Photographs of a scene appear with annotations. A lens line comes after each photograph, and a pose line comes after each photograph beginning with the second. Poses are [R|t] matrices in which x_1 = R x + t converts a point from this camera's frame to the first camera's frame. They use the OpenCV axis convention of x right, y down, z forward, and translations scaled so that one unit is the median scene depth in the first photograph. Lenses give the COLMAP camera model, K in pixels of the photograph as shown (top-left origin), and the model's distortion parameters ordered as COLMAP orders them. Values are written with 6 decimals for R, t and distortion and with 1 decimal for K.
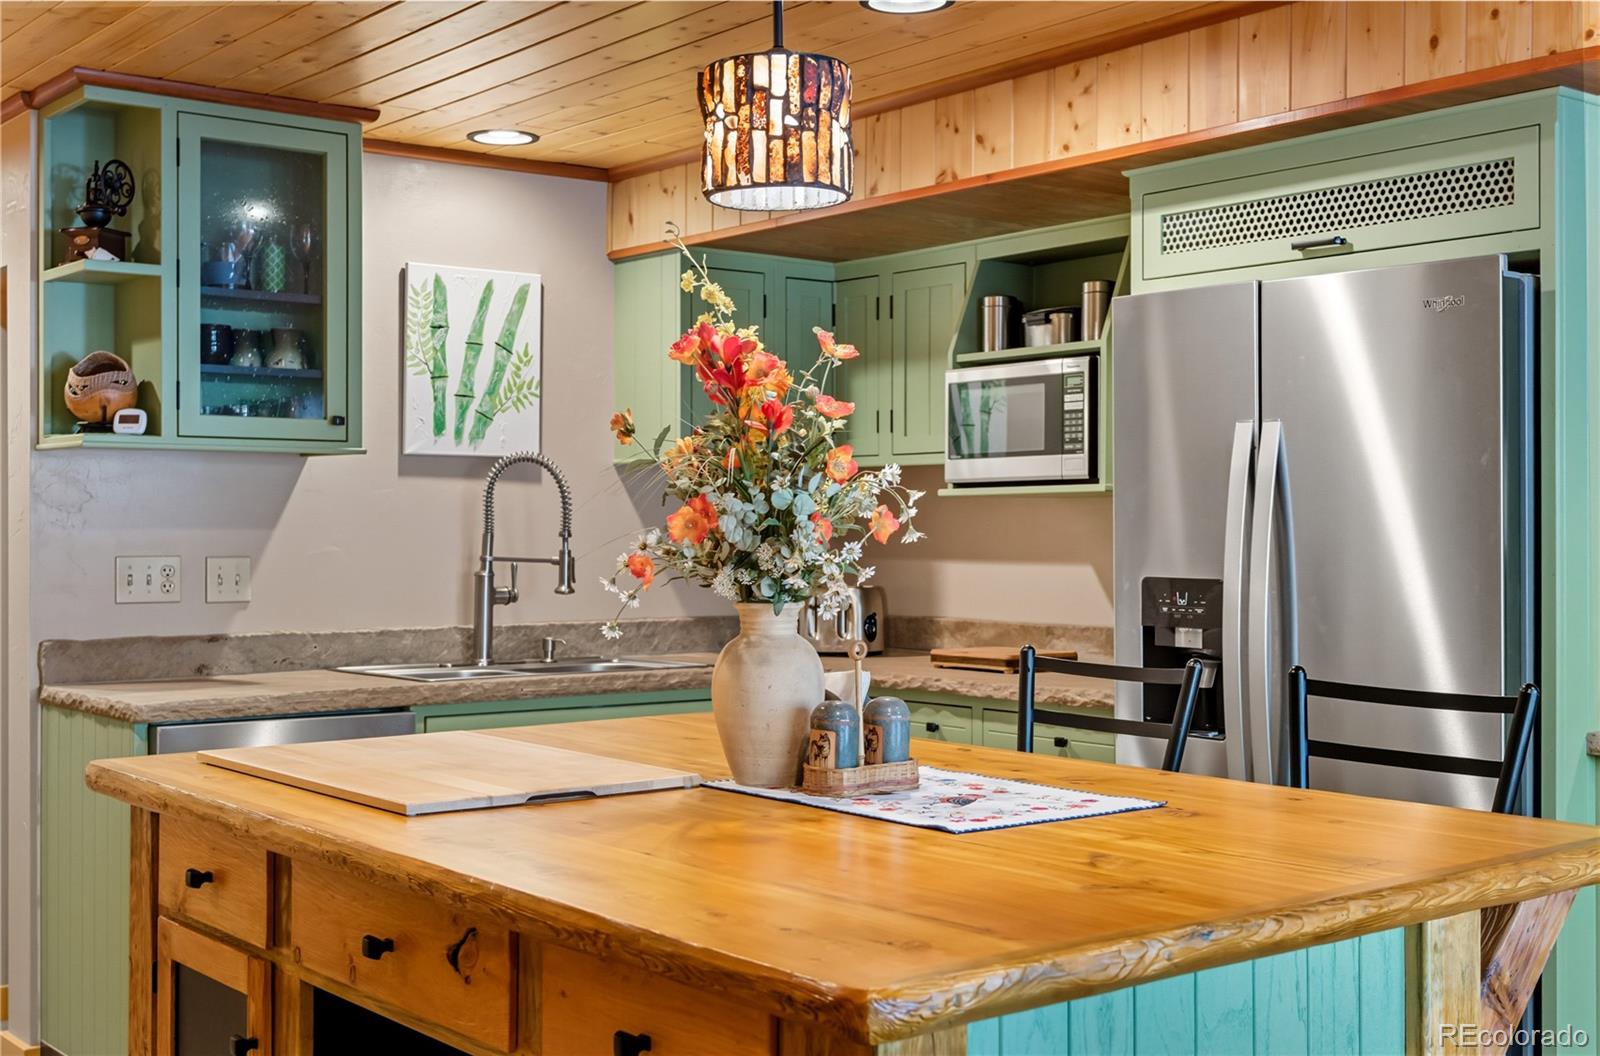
lens RADIAL K [[1938.9, 0, 800.0], [0, 1938.9, 528.0], [0, 0, 1]] dist [0.003476, -0.000369]
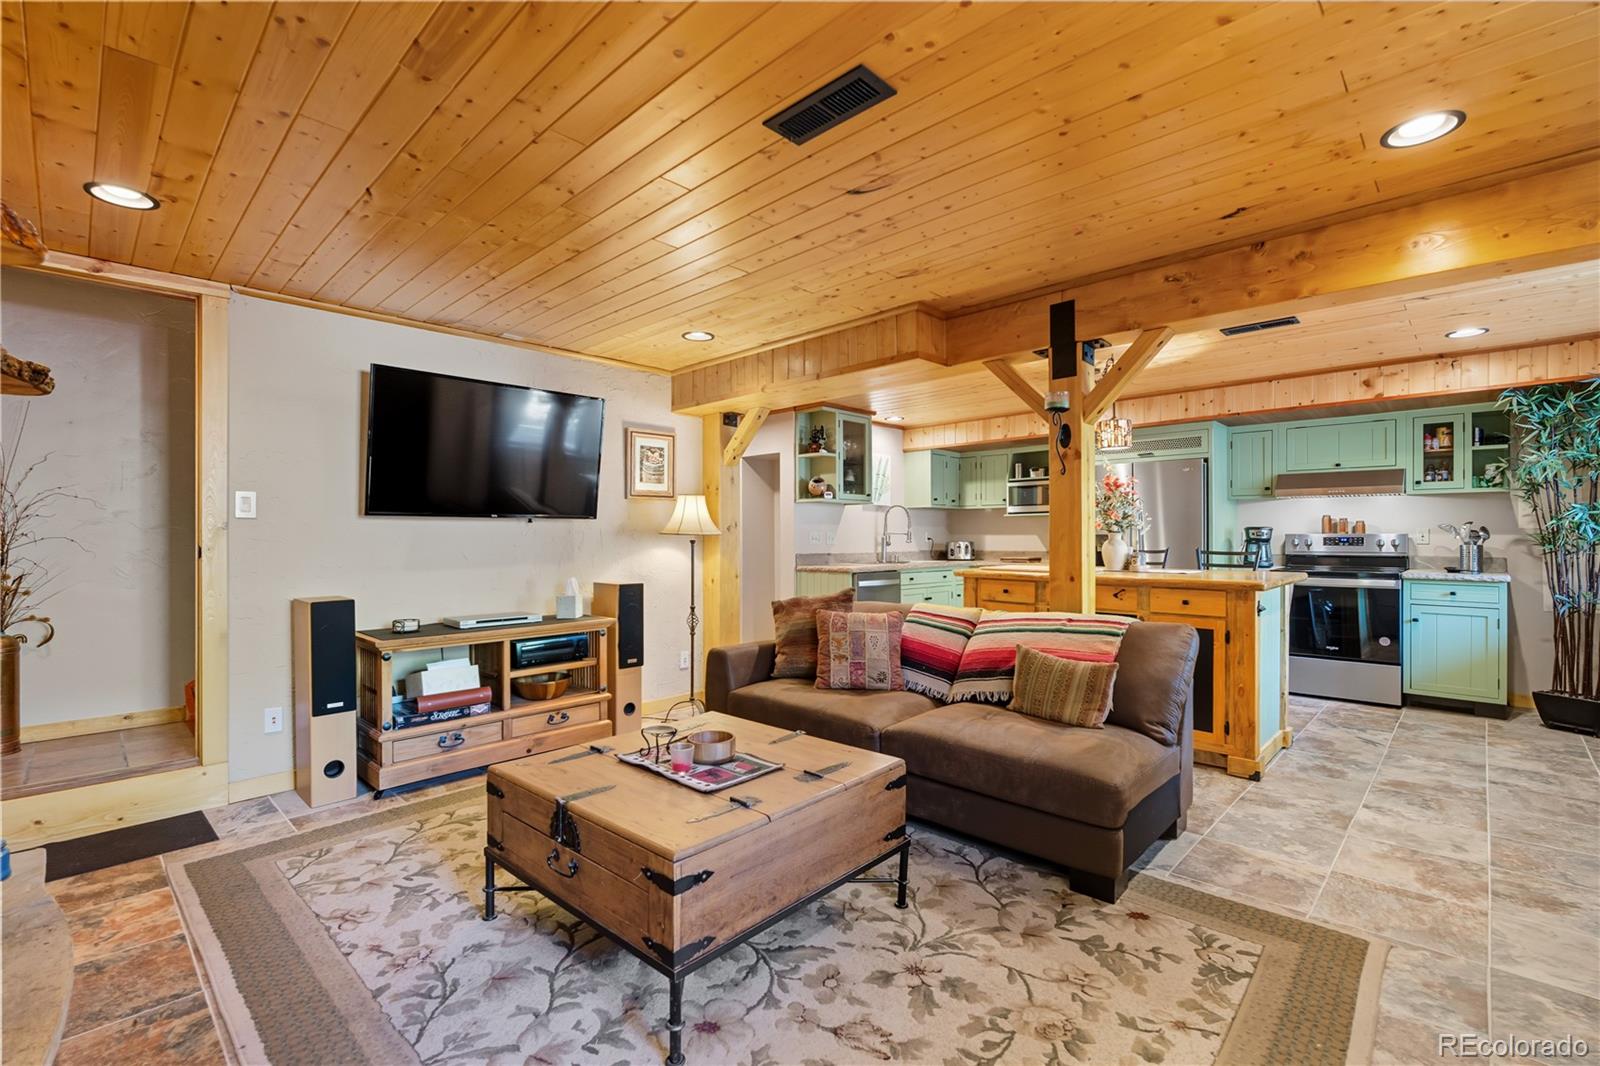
lens RADIAL K [[711.5, 0, 800.0], [0, 711.5, 533.0], [0, 0, 1]] dist [-0.003361, -0.000916]
pose [[0.990521, -0.001145, 0.137359, -0.607699], [0.002140, 0.999972, -0.007102, 0.029656], [-0.137347, 0.007328, 0.990496, -0.374968]]
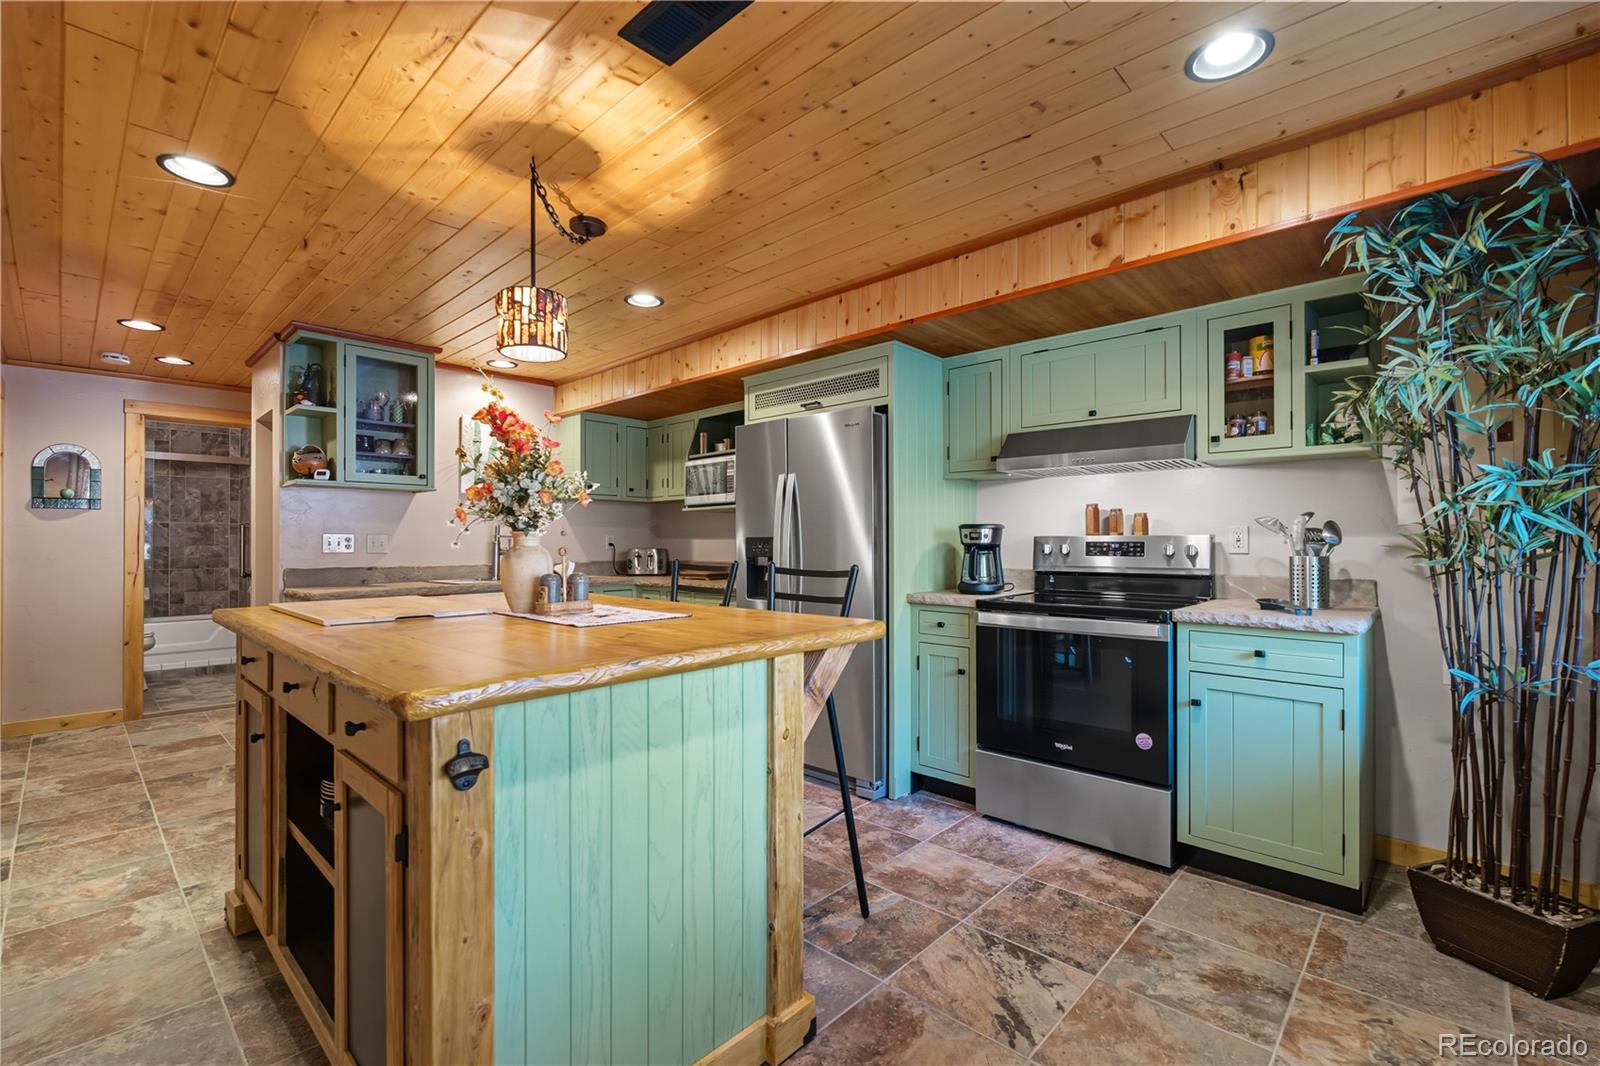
lens RADIAL K [[698.7, 0, 797.2], [0, 698.7, 537.5], [0, 0, 1]] dist [-0.010594, 0.000525]
pose [[0.989141, -0.002118, 0.146957, 0.102030], [0.003227, 0.999968, -0.007309, 0.030299], [-0.146937, 0.007704, 0.989116, 0.087054]]
